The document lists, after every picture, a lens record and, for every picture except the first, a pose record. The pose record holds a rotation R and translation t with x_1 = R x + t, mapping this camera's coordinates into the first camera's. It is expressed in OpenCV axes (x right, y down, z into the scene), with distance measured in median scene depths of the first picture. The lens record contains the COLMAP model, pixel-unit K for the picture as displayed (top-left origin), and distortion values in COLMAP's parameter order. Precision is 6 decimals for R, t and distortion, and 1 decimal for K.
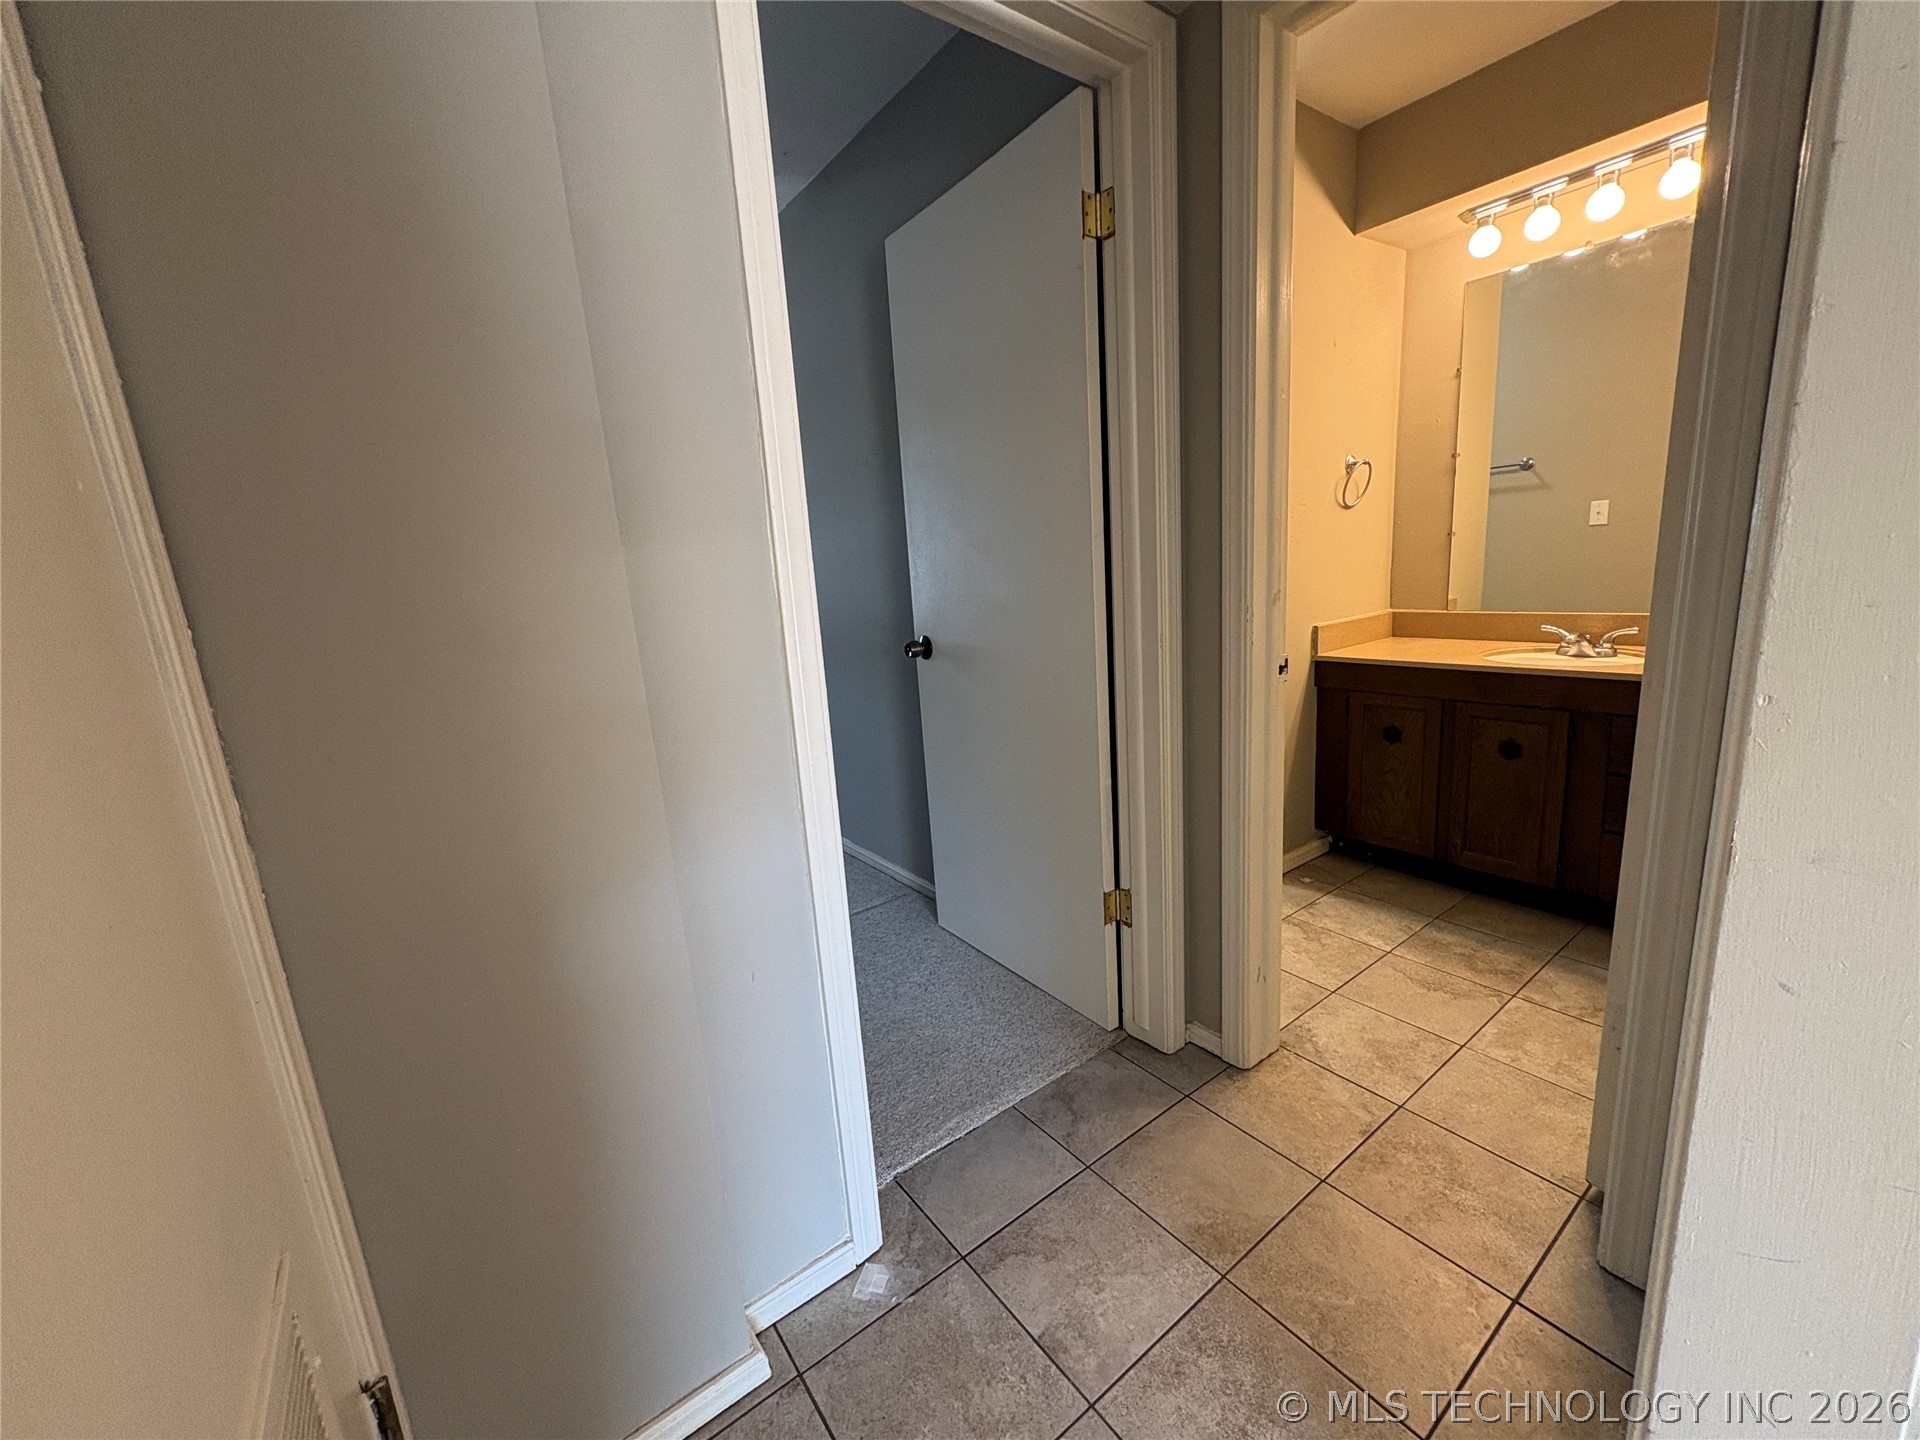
lens RADIAL K [[764.0, 0, 964.8], [0, 764.0, 720.6], [0, 0, 1]] dist [0.002513, 0.000051]
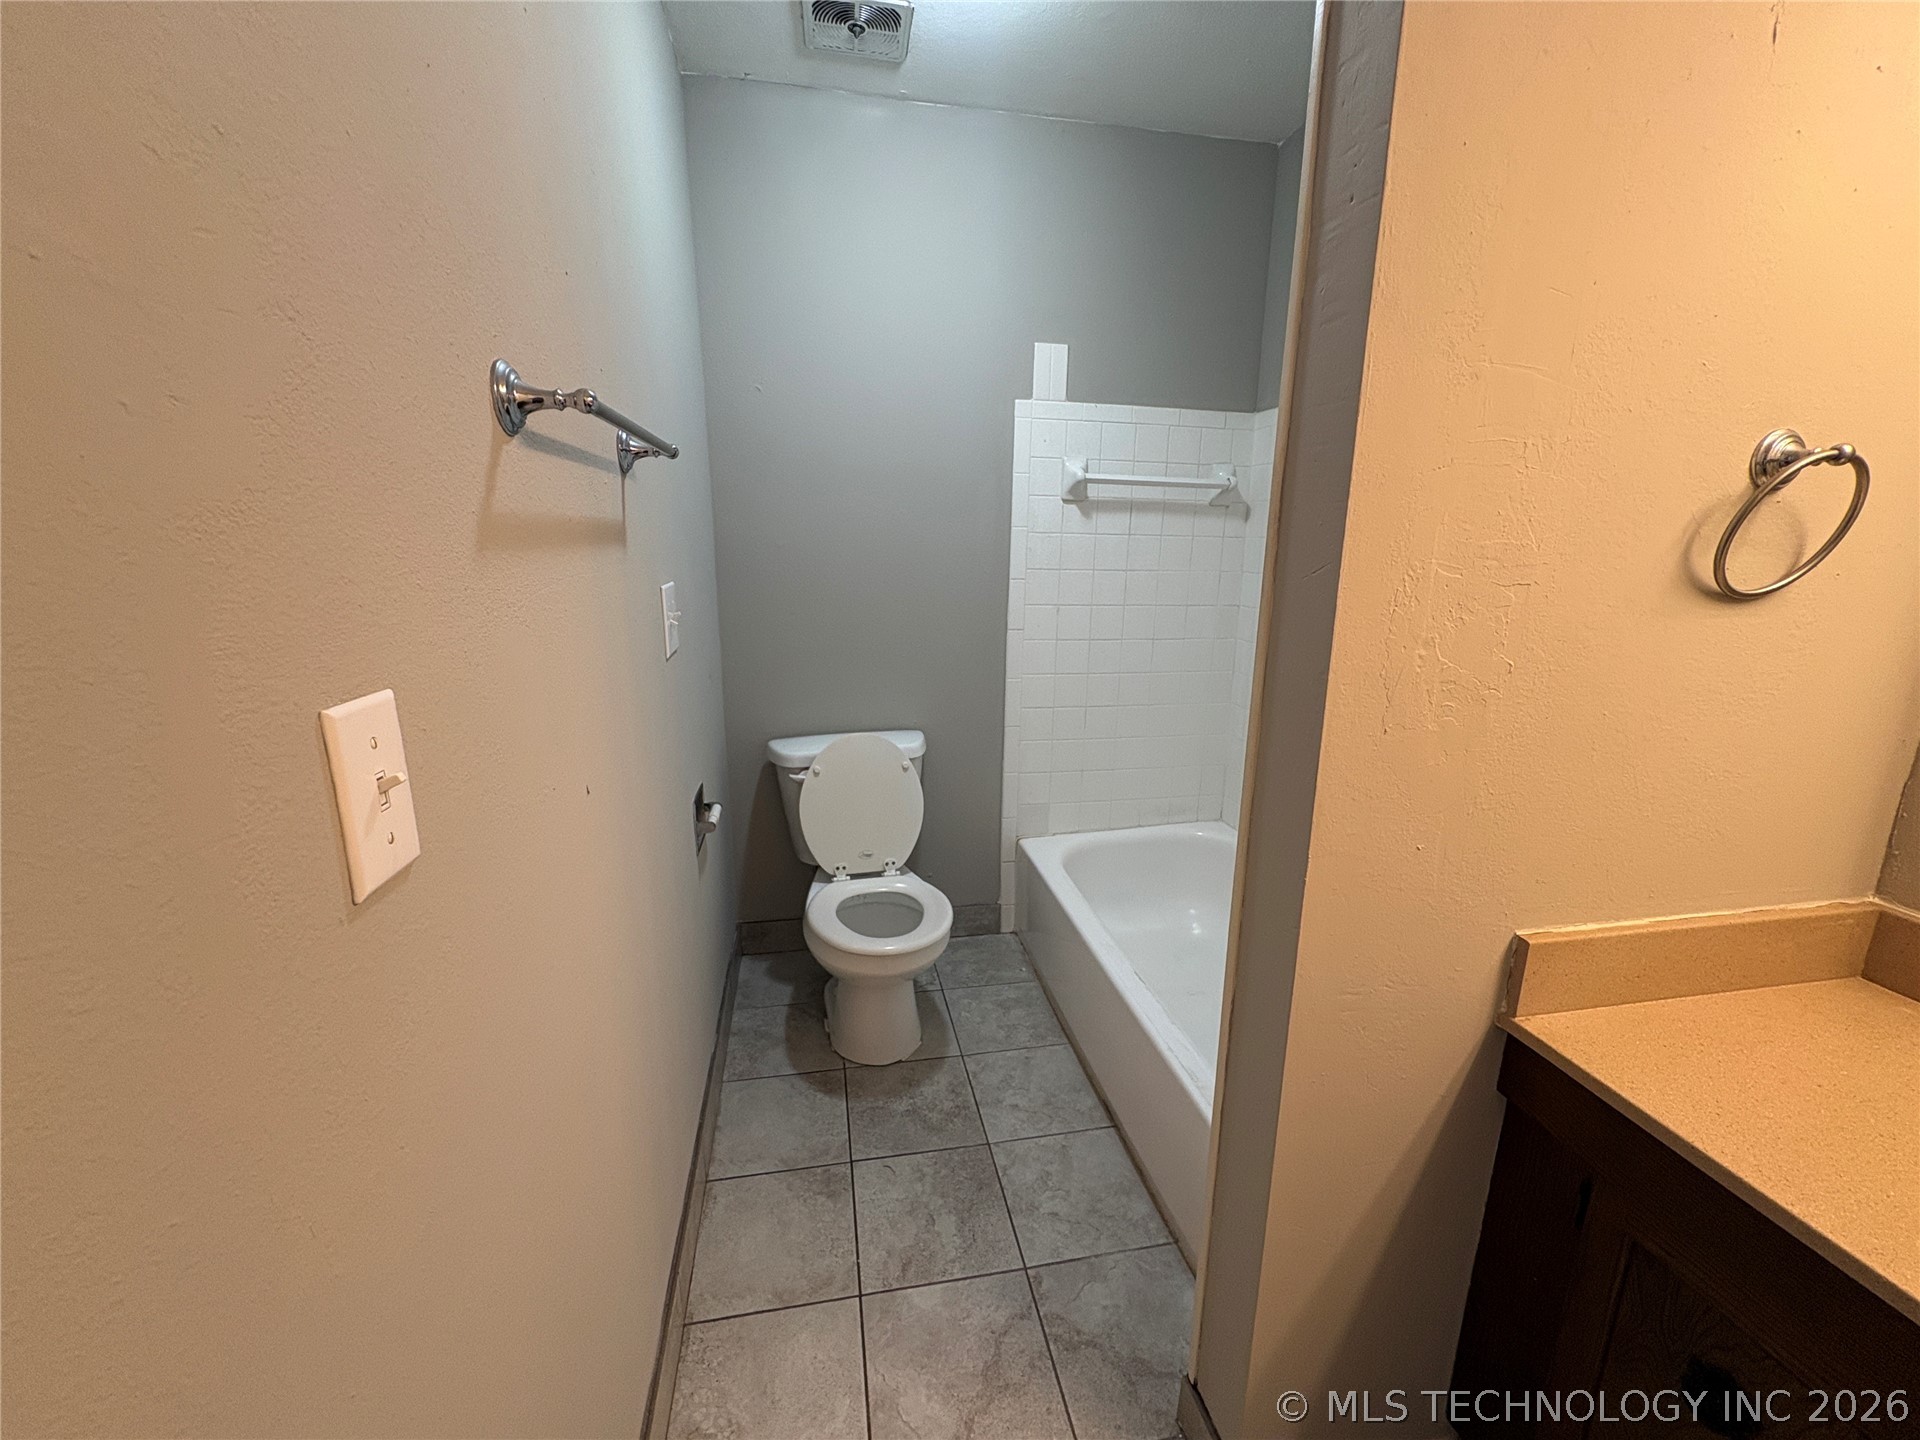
lens RADIAL K [[764.0, 0, 953.8], [0, 764.0, 708.7], [0, 0, 1]] dist [0.002513, 0.000051]
pose [[0.893922, 0.176941, -0.411820, 0.368096], [-0.159387, 0.984217, 0.076899, -0.216100], [0.418927, -0.003103, 0.908015, 0.606680]]
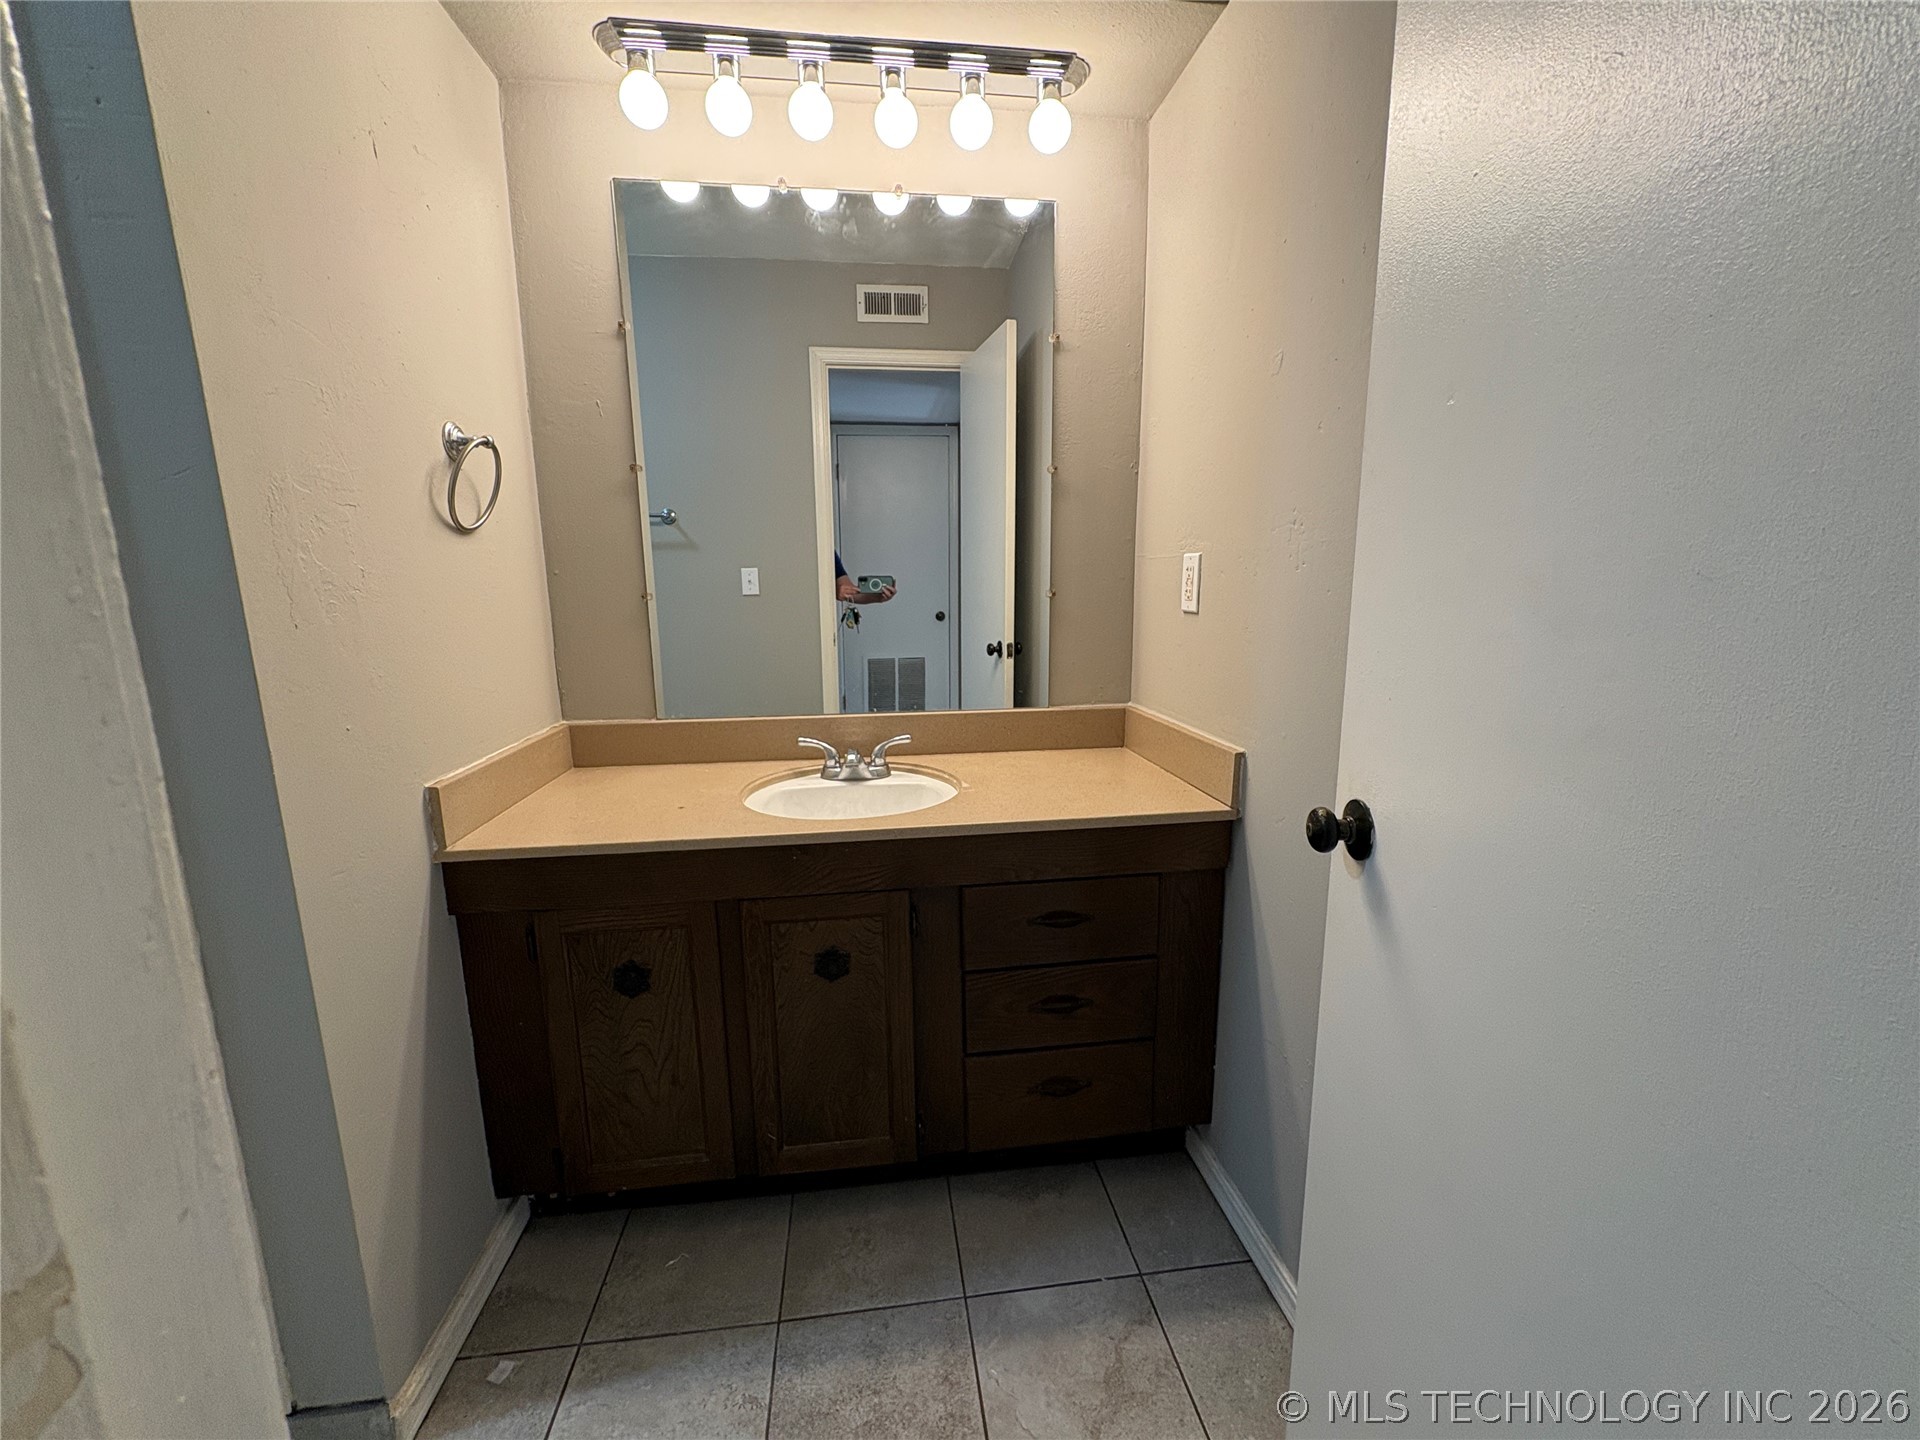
lens RADIAL K [[764.0, 0, 956.3], [0, 764.0, 720.4], [0, 0, 1]] dist [0.002513, 0.000051]
pose [[0.491803, -0.088539, 0.866193, 0.236276], [0.154726, 0.987870, 0.013127, -0.123880], [-0.856849, 0.127566, 0.499536, 0.530528]]
